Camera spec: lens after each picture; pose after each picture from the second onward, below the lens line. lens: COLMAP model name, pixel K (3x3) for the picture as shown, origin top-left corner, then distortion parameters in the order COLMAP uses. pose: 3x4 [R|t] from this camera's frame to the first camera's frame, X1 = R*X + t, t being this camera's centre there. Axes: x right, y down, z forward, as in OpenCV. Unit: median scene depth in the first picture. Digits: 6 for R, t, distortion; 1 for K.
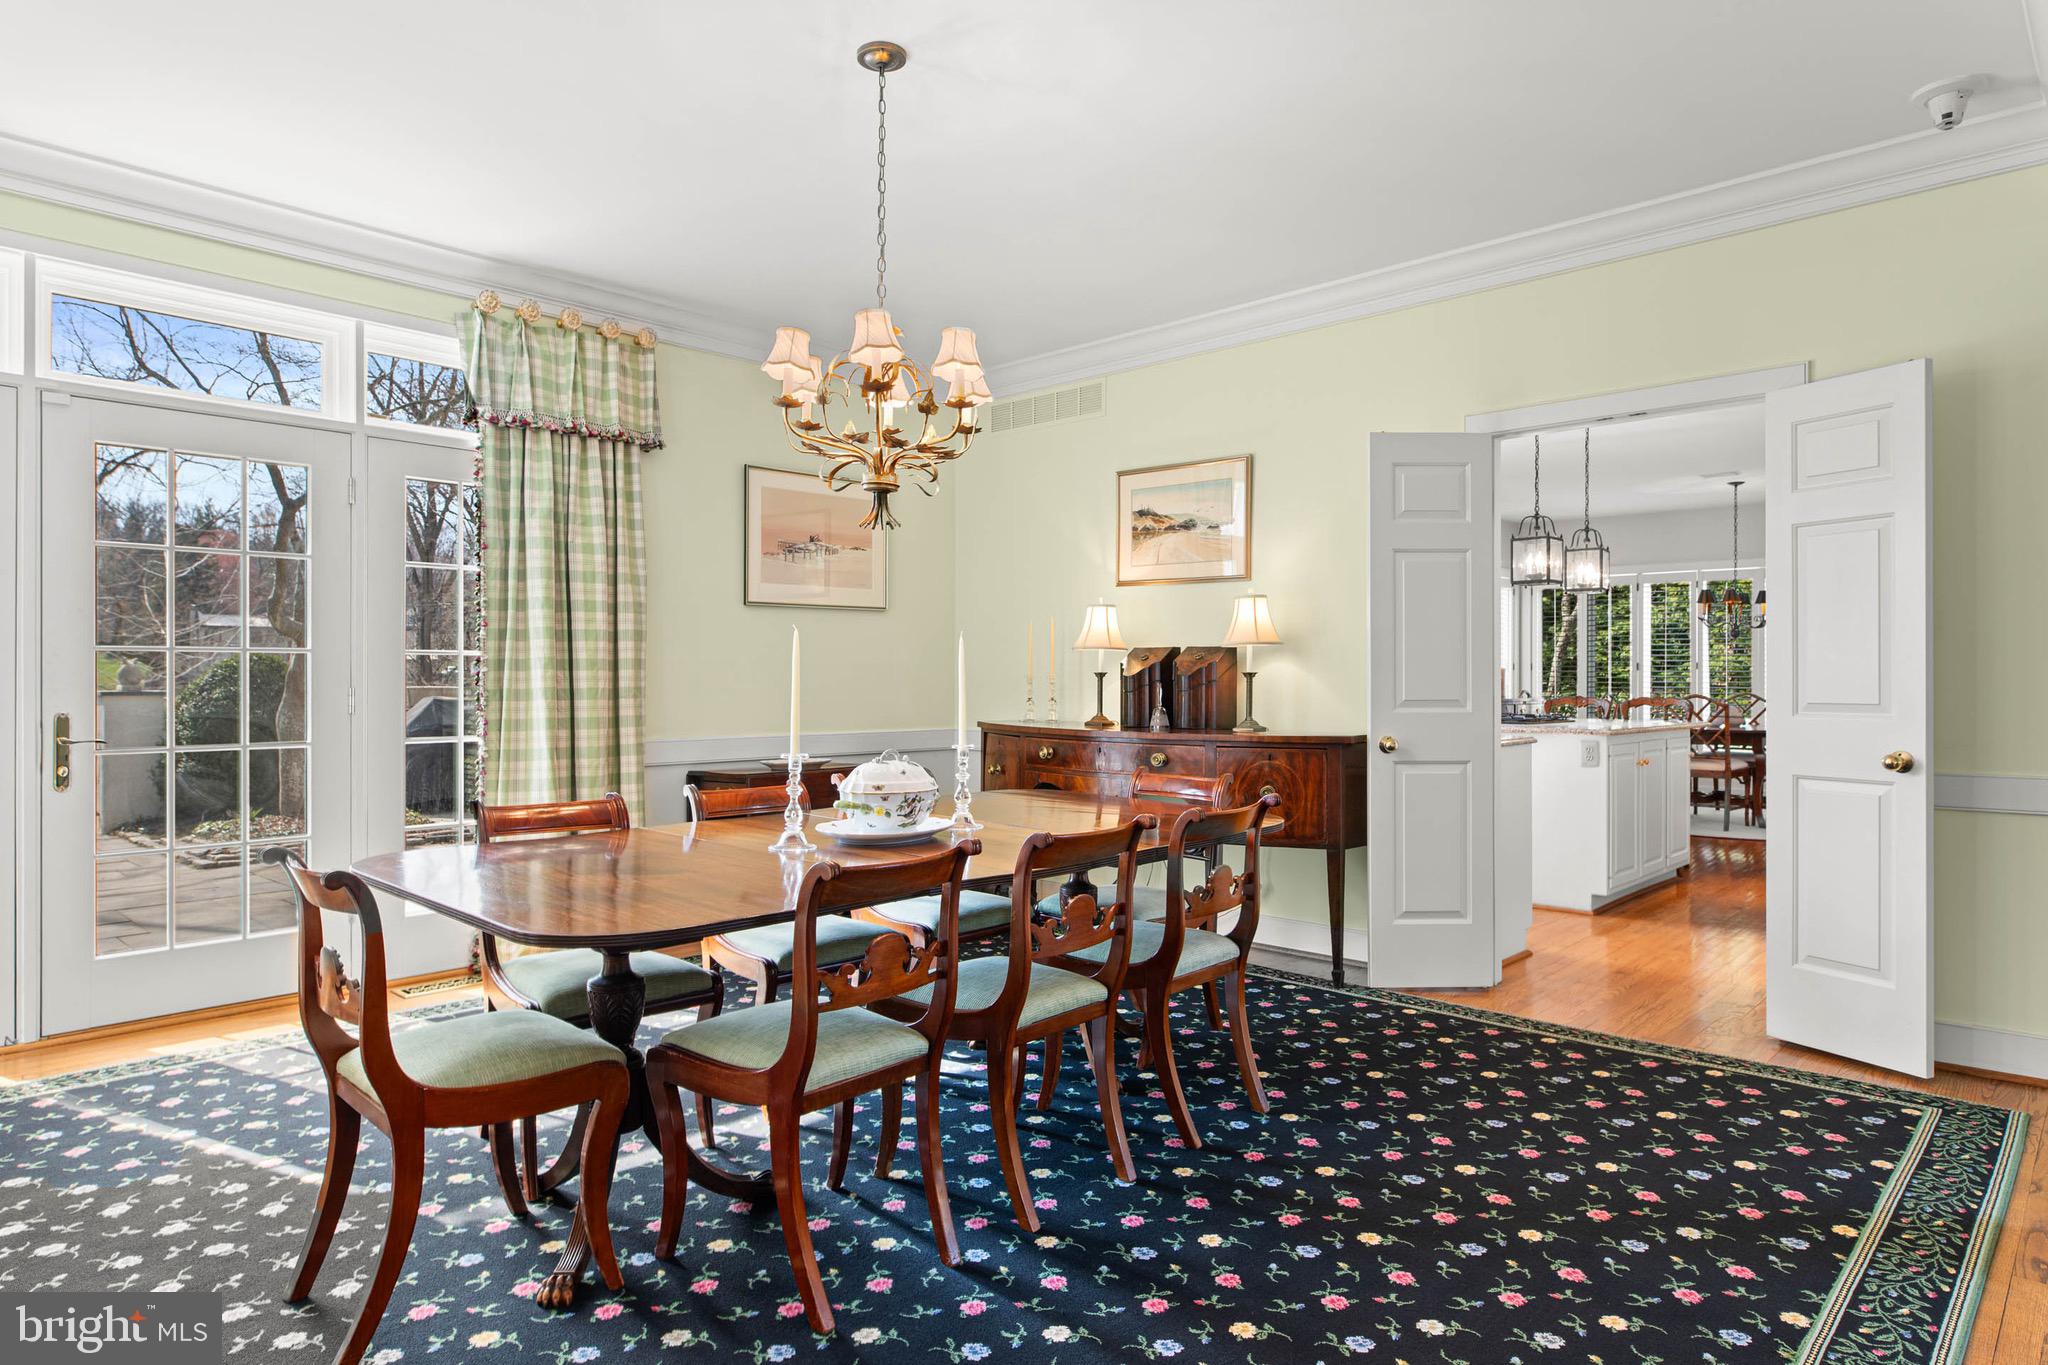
lens RADIAL K [[1179.2, 0, 1027.9], [0, 1179.2, 689.8], [0, 0, 1]] dist [0.002061, -0.000819]
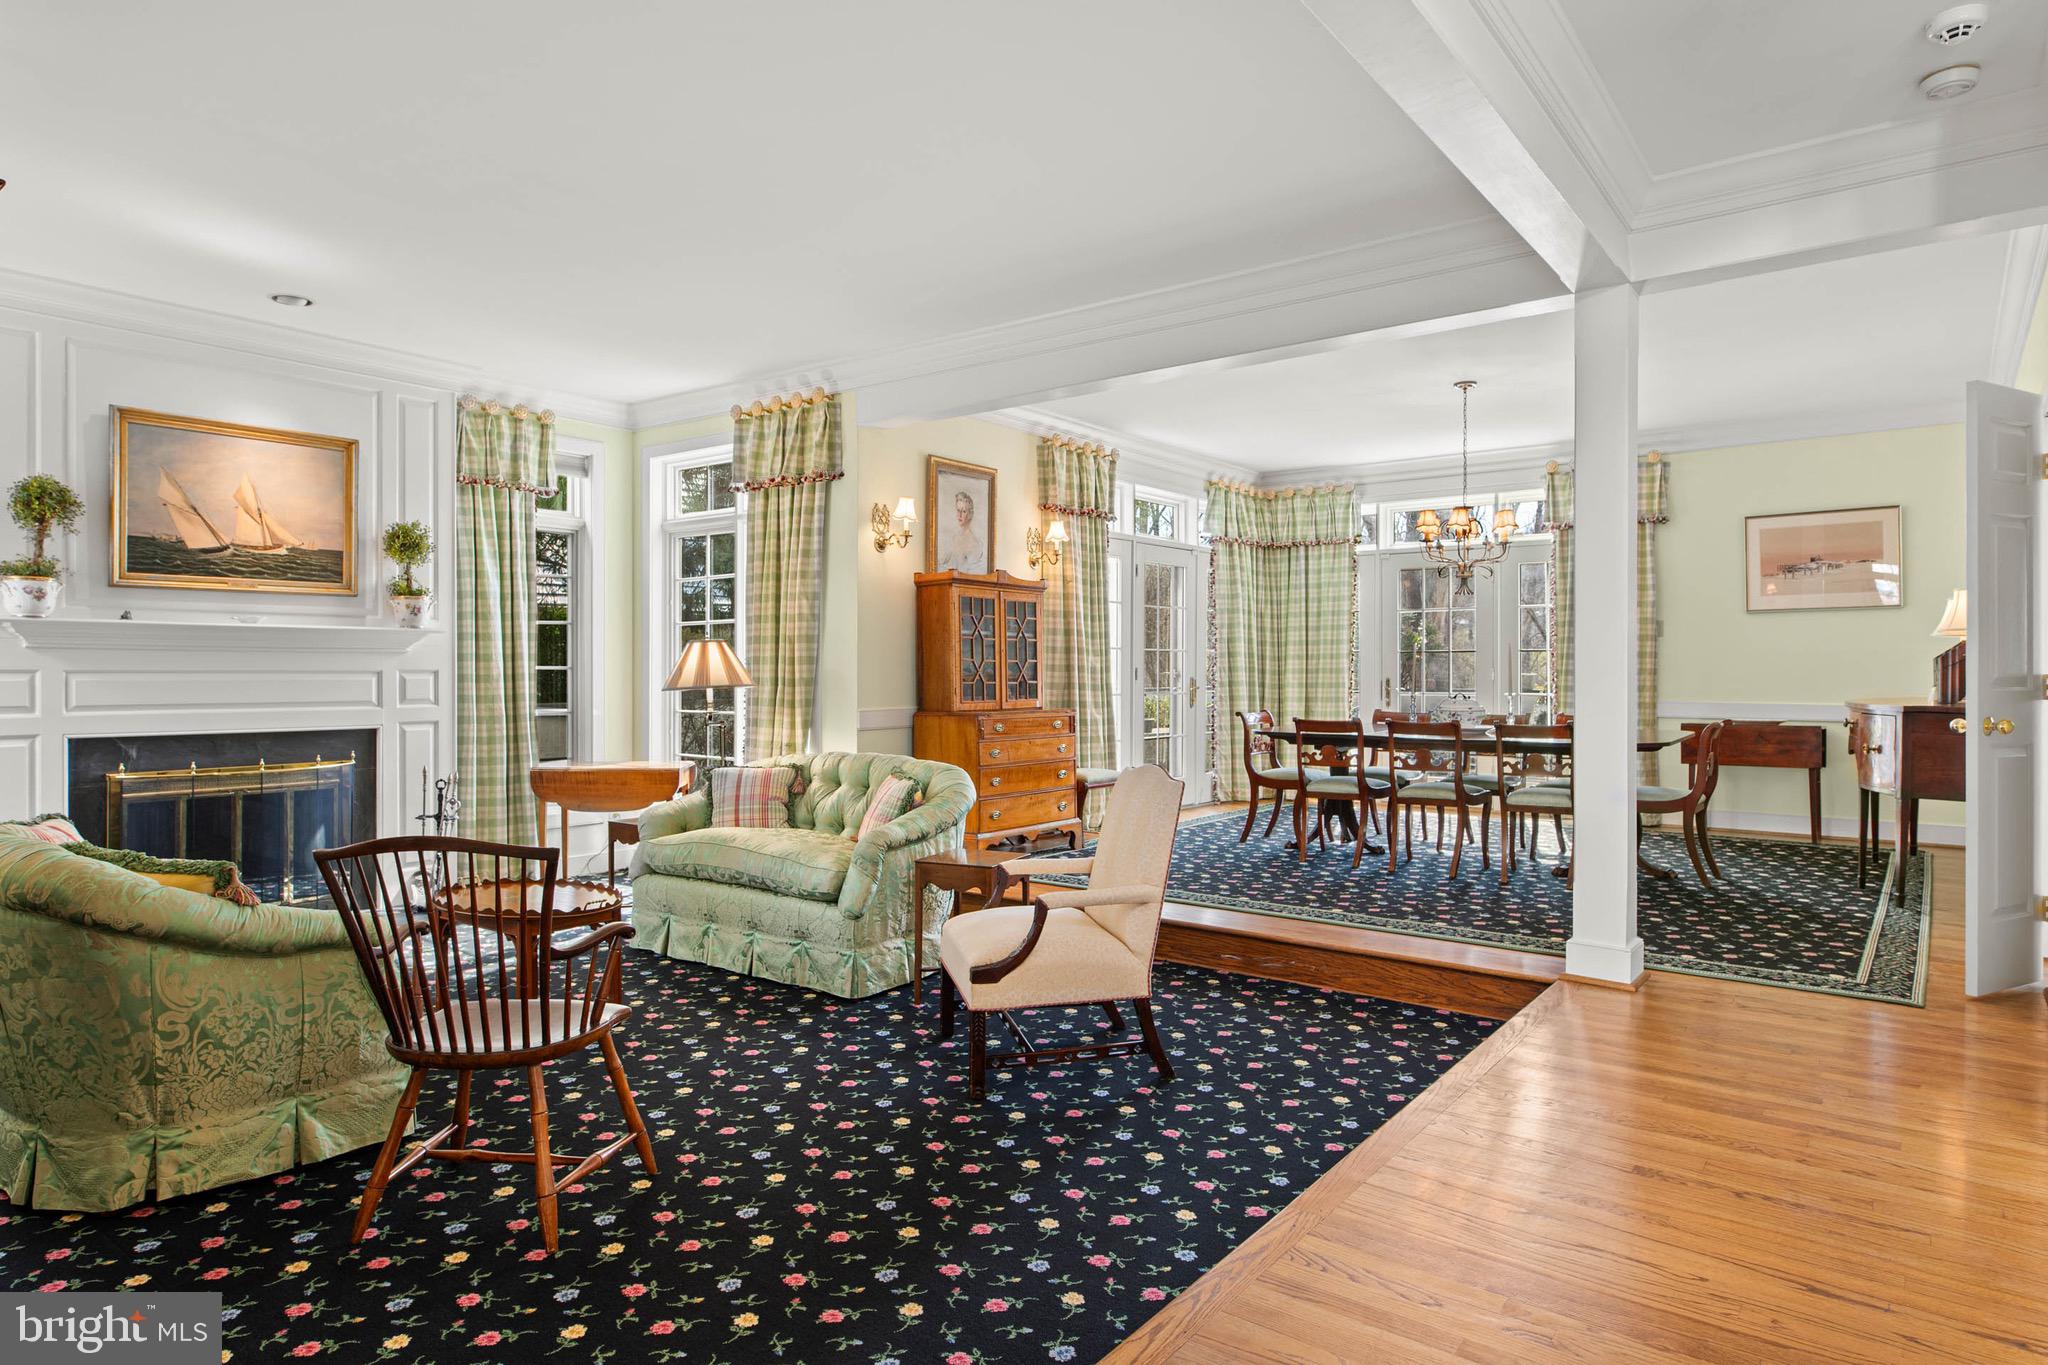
lens RADIAL K [[1179.2, 0, 1027.5], [0, 1179.2, 676.3], [0, 0, 1]] dist [0.002061, -0.000819]
pose [[0.096634, 0.006012, -0.995302, 1.113291], [-0.009424, 0.999942, 0.005125, 0.006839], [0.995275, 0.008884, 0.096685, -0.022491]]
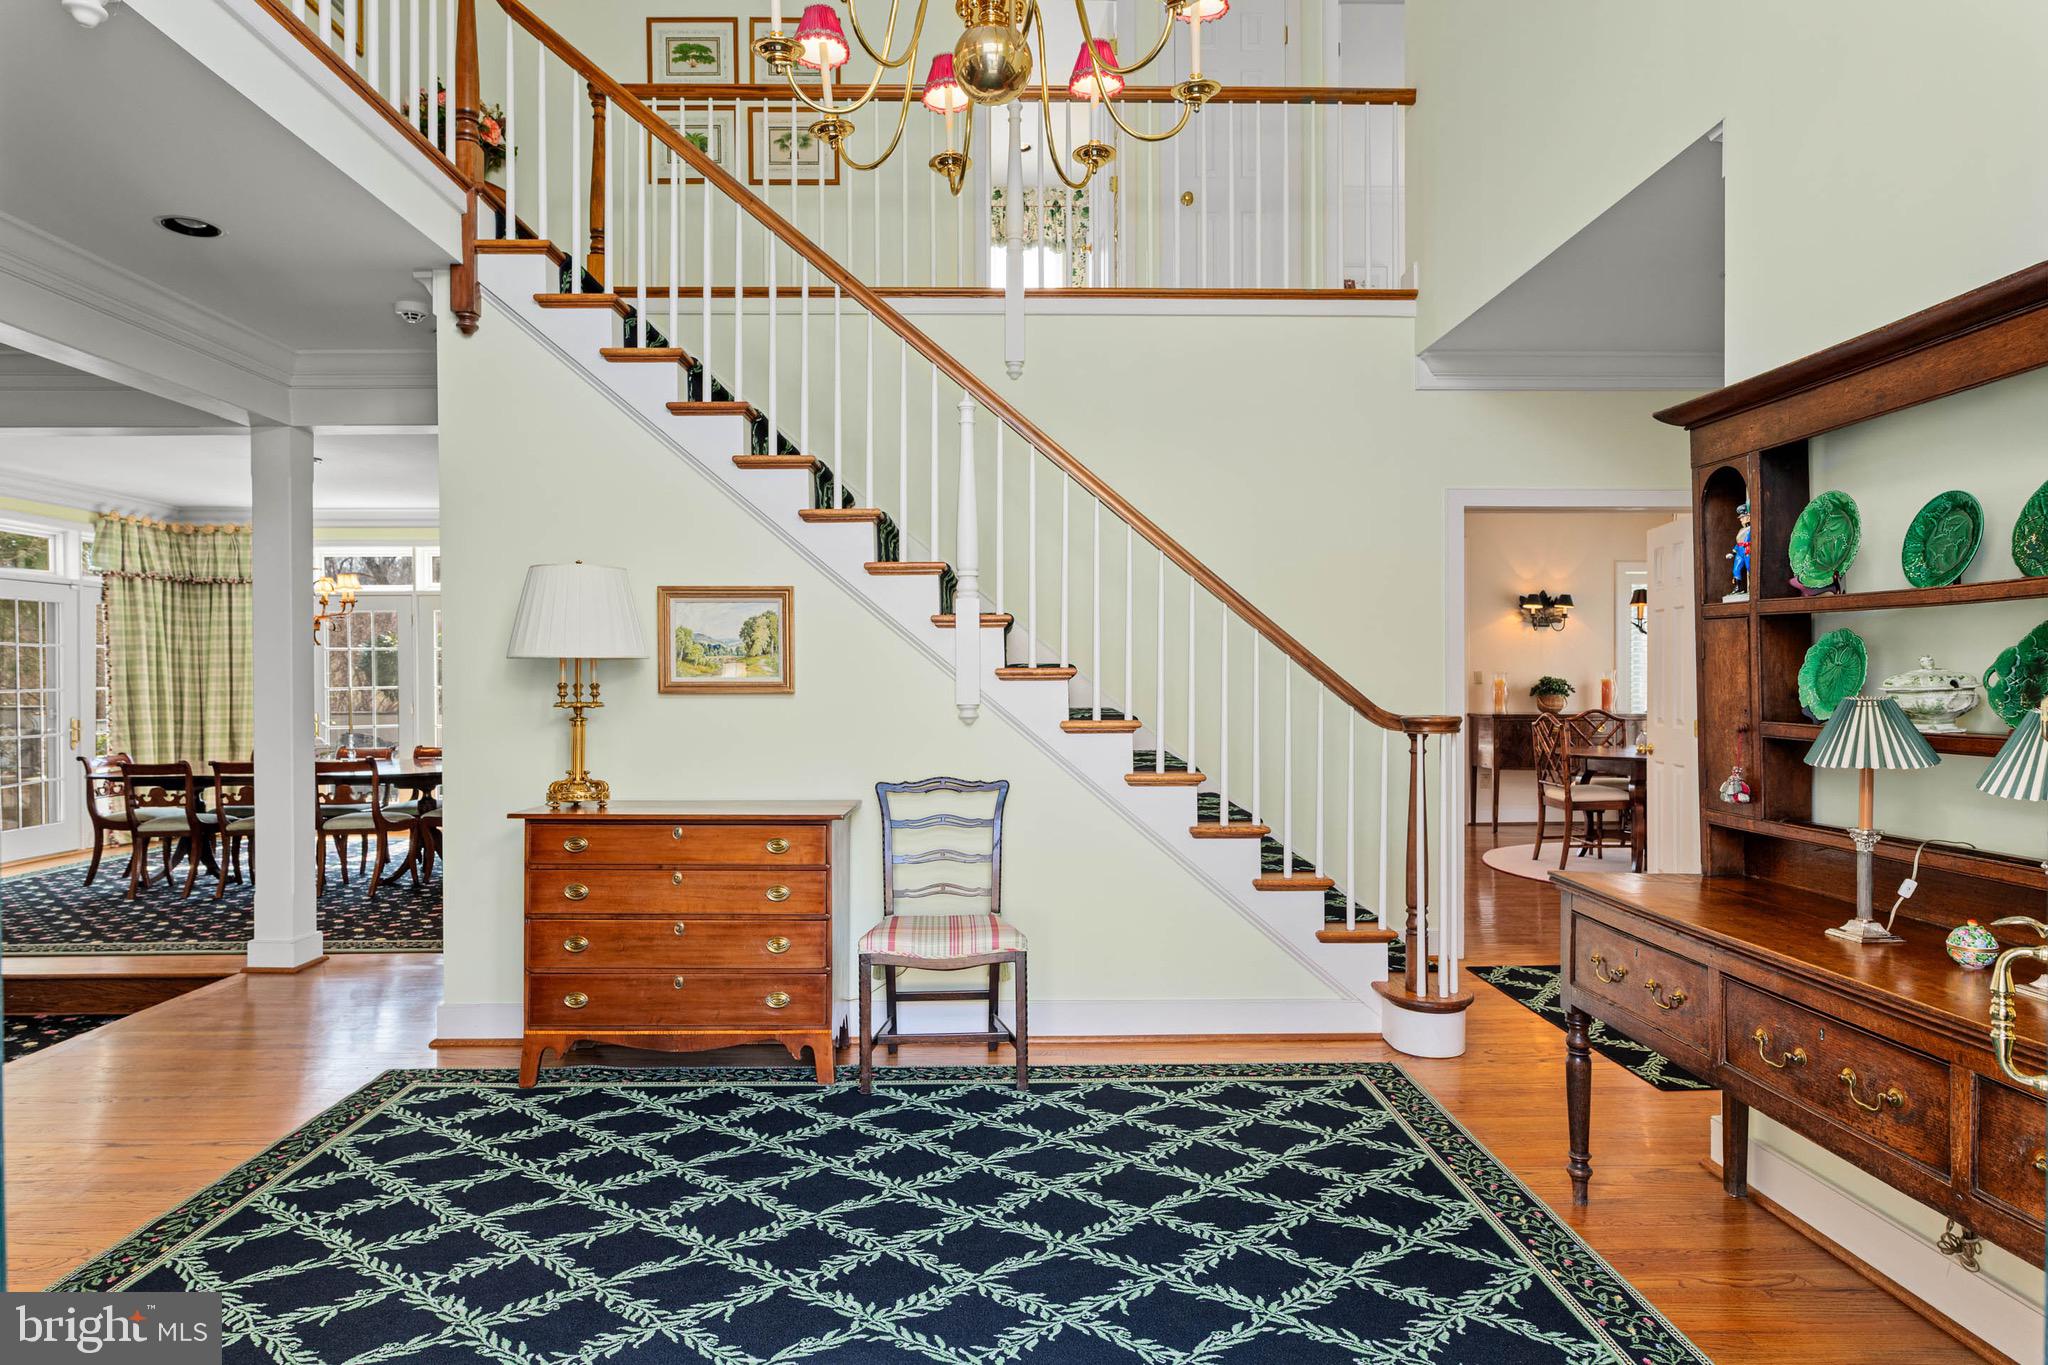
lens RADIAL K [[1179.2, 0, 1024.1], [0, 1179.2, 681.0], [0, 0, 1]] dist [0.002061, -0.000819]
pose [[0.701372, -0.003168, -0.712788, 1.373532], [-0.001362, 0.999982, -0.005784, -0.015839], [0.712794, 0.005028, 0.701356, 0.104249]]
